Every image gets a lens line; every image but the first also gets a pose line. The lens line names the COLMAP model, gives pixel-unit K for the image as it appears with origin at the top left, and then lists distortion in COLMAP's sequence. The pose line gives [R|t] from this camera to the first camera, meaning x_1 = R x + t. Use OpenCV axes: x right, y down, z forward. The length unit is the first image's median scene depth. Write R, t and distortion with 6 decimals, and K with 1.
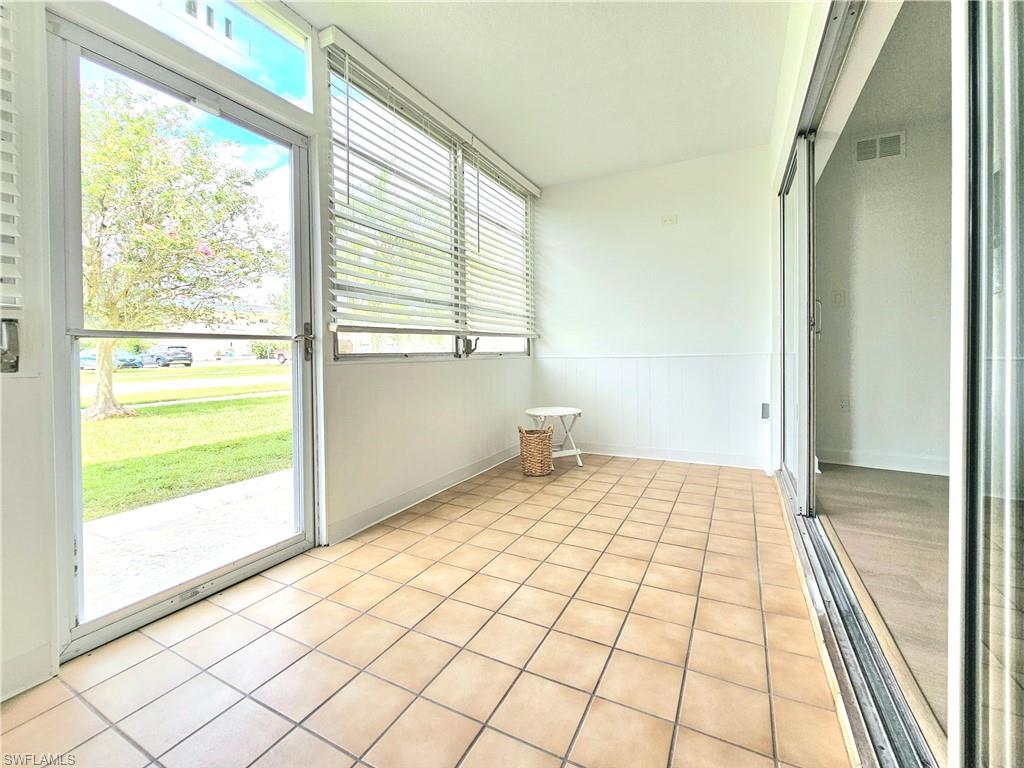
lens RADIAL K [[423.1, 0, 512.1], [0, 423.1, 360.3], [0, 0, 1]] dist [-0.002931, 0.002538]
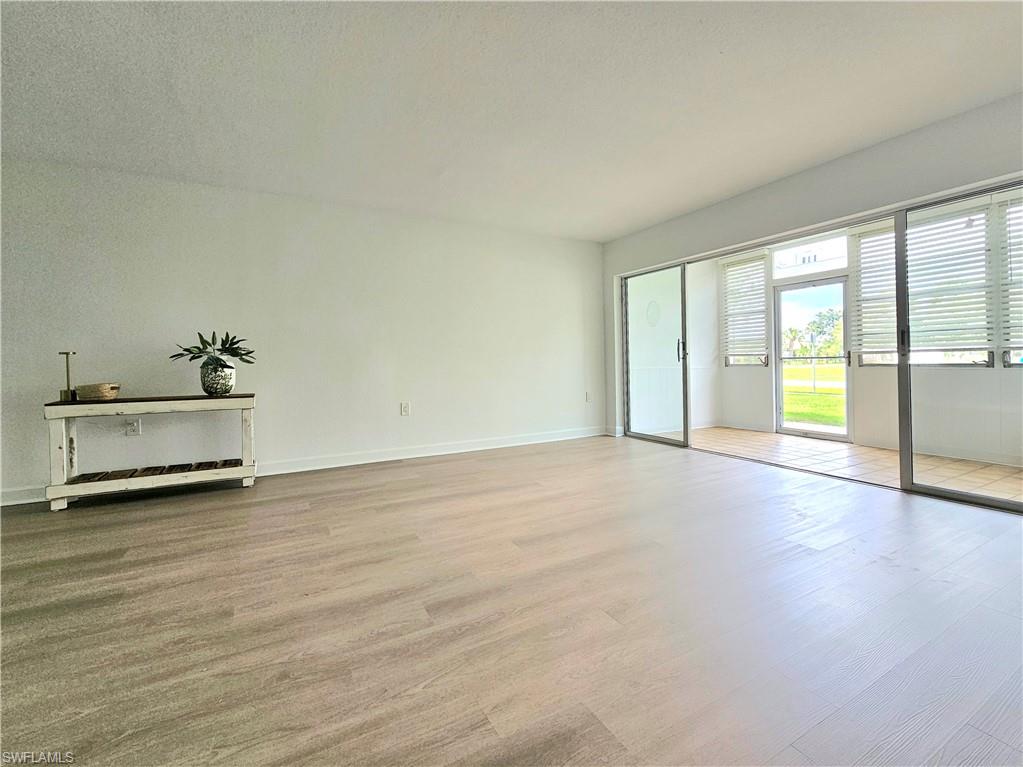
lens RADIAL K [[422.6, 0, 526.5], [0, 422.6, 356.2], [0, 0, 1]] dist [-0.002931, 0.002538]
pose [[-0.527867, 0.004380, -0.849316, 2.401245], [-0.001746, 0.999979, 0.006242, -0.066545], [0.849325, 0.004778, -0.527848, 0.660525]]
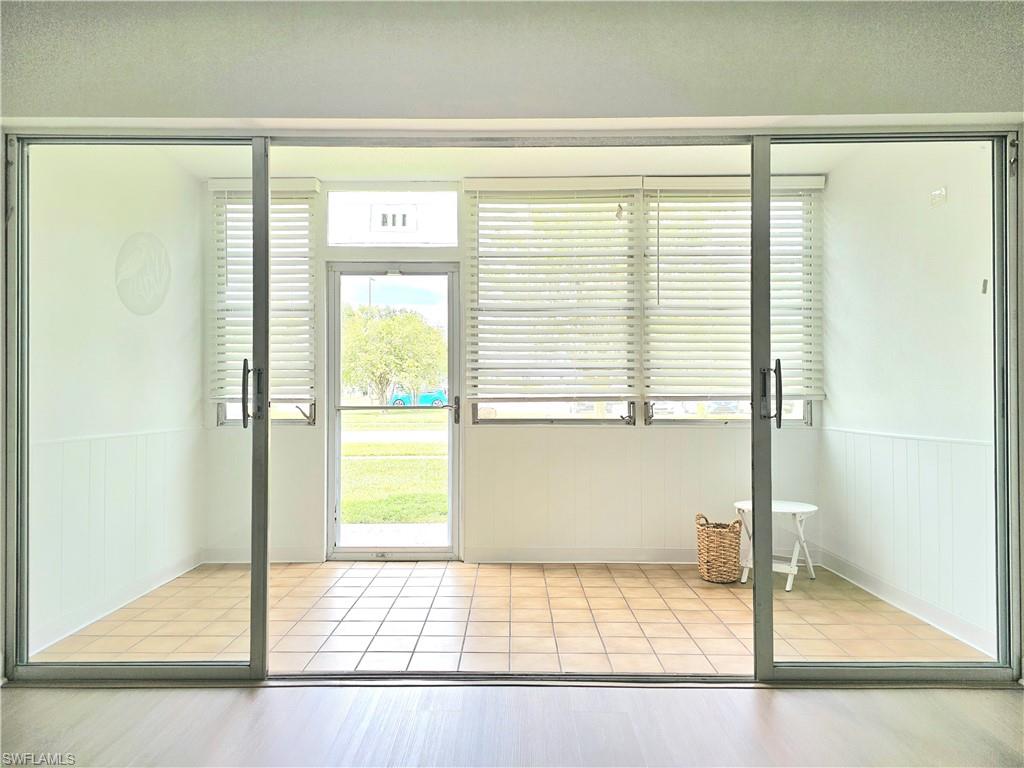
lens RADIAL K [[692.7, 0, 482.2], [0, 692.7, 400.4], [0, 0, 1]] dist [0.051663, -0.002073]
pose [[0.448688, 0.017860, -0.893510, 1.481602], [-0.023092, 0.999698, 0.008387, -0.090686], [0.893390, 0.016870, 0.448965, 0.054551]]
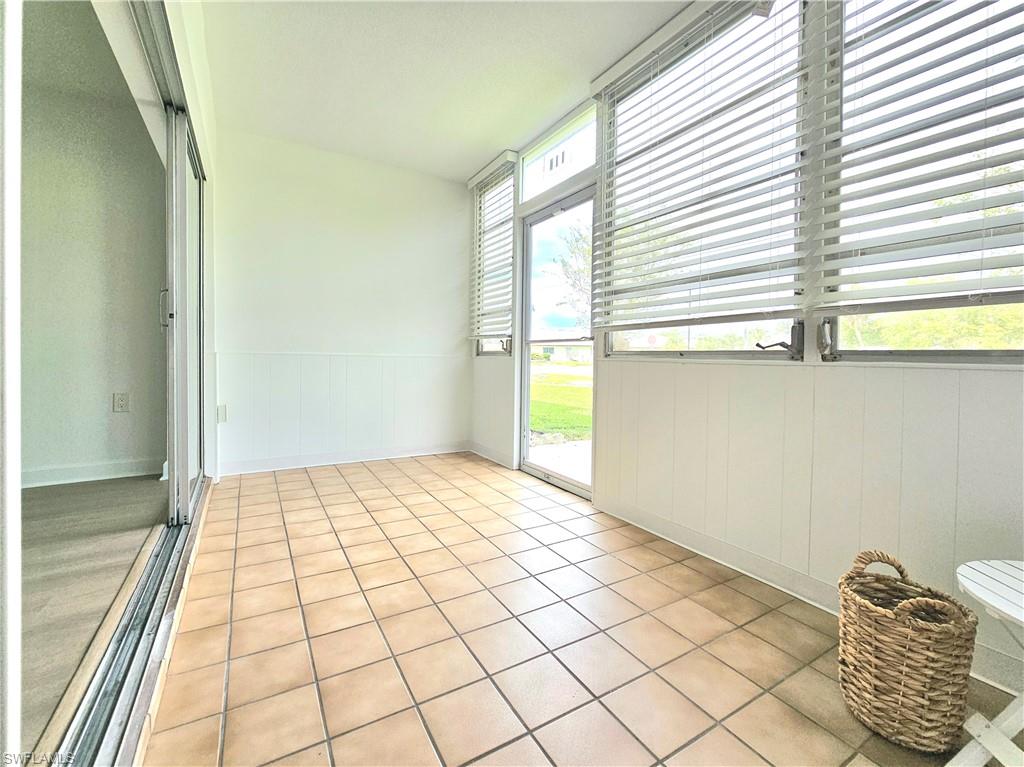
lens RADIAL K [[423.1, 0, 502.9], [0, 423.1, 365.6], [0, 0, 1]] dist [-0.002931, 0.002538]
pose [[-0.512362, 0.025385, -0.858394, 0.722000], [-0.025427, 0.998676, 0.044710, -0.019902], [0.858393, 0.044734, -0.511038, 1.326283]]
